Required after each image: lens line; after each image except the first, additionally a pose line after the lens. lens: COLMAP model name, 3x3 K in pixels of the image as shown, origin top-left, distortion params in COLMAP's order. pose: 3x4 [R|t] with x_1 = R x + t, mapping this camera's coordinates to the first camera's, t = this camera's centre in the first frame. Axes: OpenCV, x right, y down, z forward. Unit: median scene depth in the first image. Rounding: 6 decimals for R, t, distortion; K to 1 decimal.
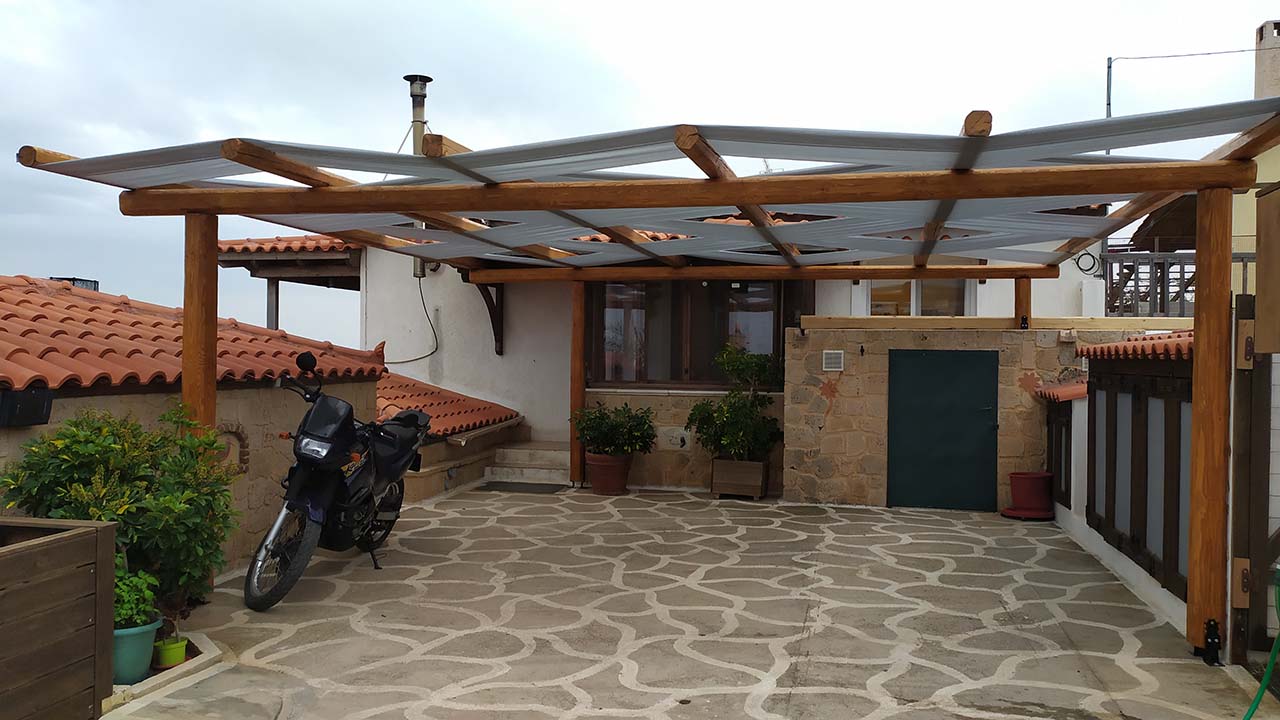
lens RADIAL K [[947.8, 0, 640.0], [0, 947.8, 360.0], [0, 0, 1]] dist [0.015063, -0.004628]
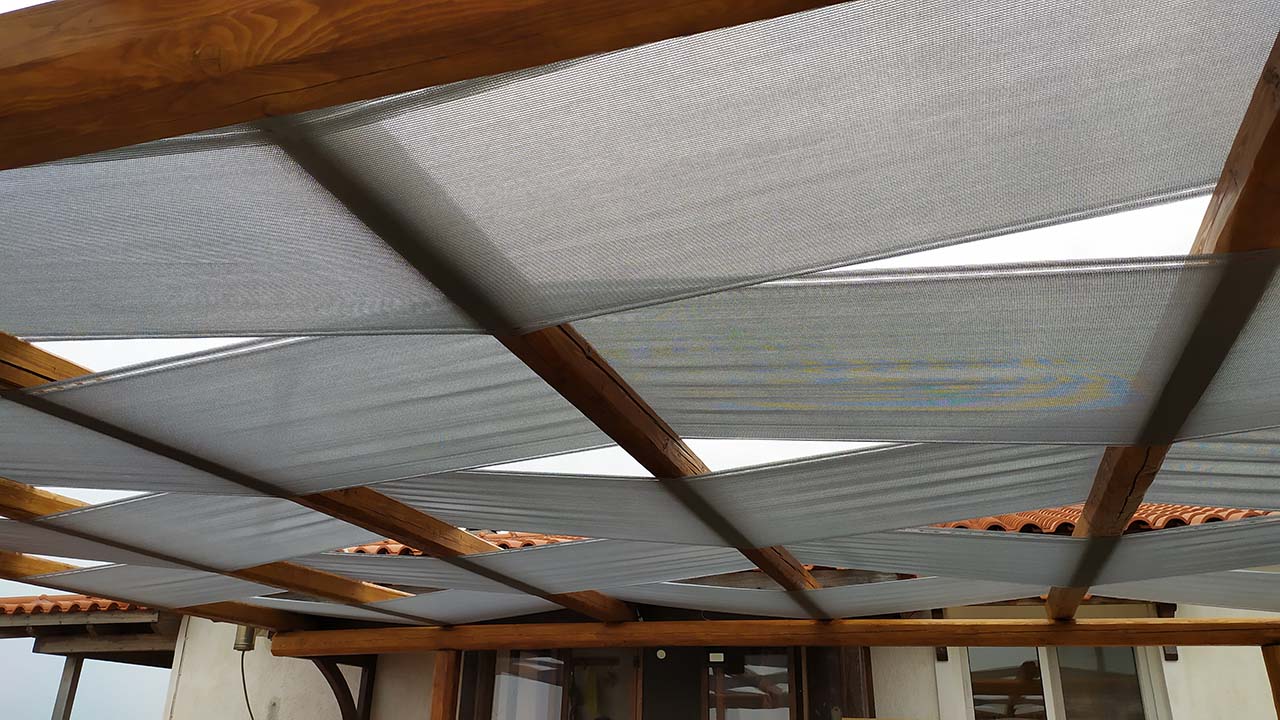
lens RADIAL K [[947.8, 0, 640.0], [0, 947.8, 360.0], [0, 0, 1]] dist [0.015063, -0.004628]
pose [[0.997703, -0.018485, -0.065167, 0.095296], [-0.008543, 0.920029, -0.391758, -0.021947], [0.067197, 0.391415, 0.917758, 0.429648]]
